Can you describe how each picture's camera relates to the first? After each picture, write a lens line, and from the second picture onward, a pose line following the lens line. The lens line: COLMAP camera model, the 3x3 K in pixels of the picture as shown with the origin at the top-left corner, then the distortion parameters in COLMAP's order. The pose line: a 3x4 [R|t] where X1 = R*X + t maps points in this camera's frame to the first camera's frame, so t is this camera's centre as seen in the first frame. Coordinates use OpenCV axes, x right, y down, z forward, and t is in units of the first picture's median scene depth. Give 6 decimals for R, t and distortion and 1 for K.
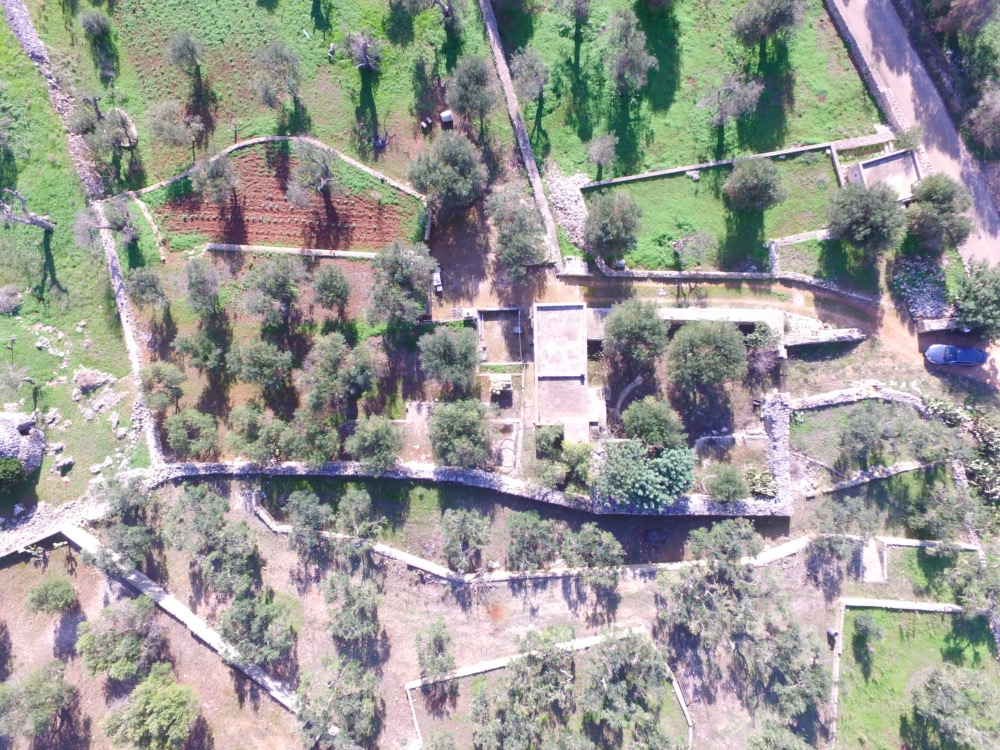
lens RADIAL K [[586.8, 0, 500.0], [0, 586.8, 375.0], [0, 0, 1]] dist [-0.018163, 0.017077]
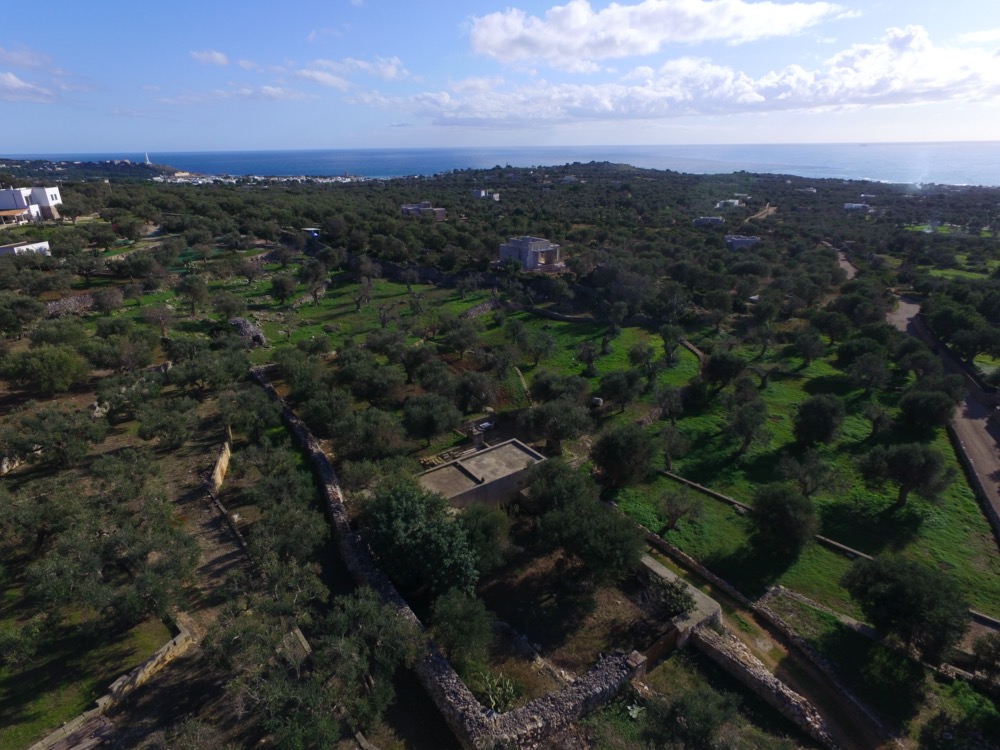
lens RADIAL K [[586.8, 0, 500.0], [0, 586.8, 375.0], [0, 0, 1]] dist [-0.018163, 0.017077]
pose [[0.570393, 0.327357, -0.753319, 0.738343], [-0.821183, 0.207601, -0.531564, 0.401166], [-0.017621, 0.921813, 0.387234, 0.472292]]
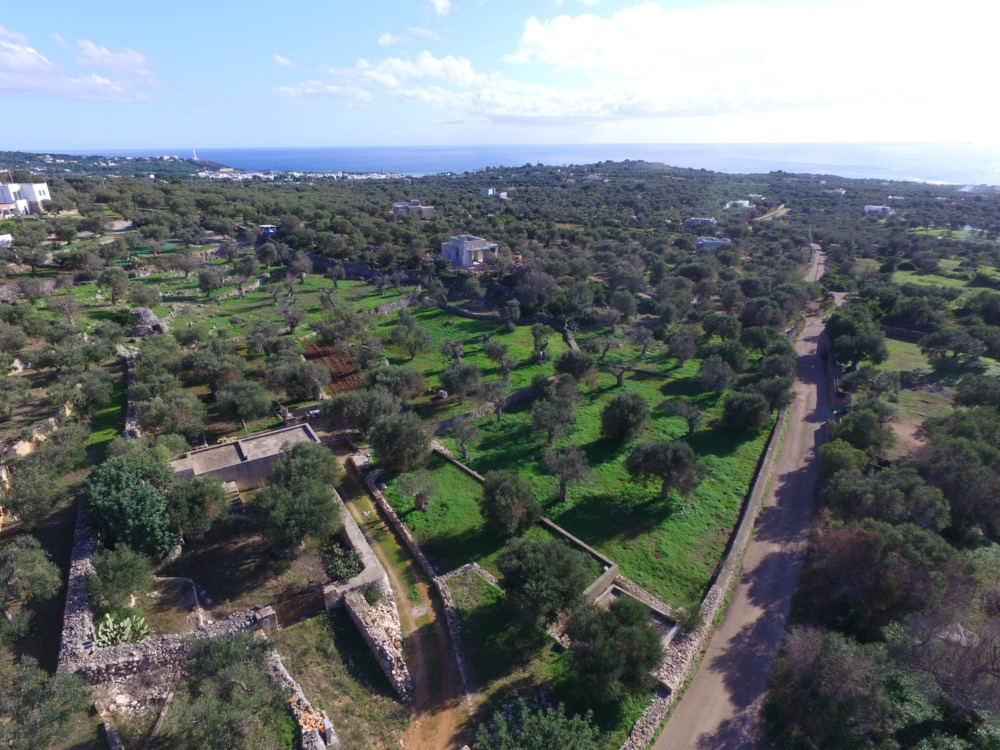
lens RADIAL K [[586.8, 0, 500.0], [0, 586.8, 375.0], [0, 0, 1]] dist [-0.018163, 0.017077]
pose [[0.514719, 0.345328, -0.784738, 1.030597], [-0.857130, 0.186092, -0.480311, 0.078669], [-0.019831, 0.919847, 0.391776, 0.445767]]
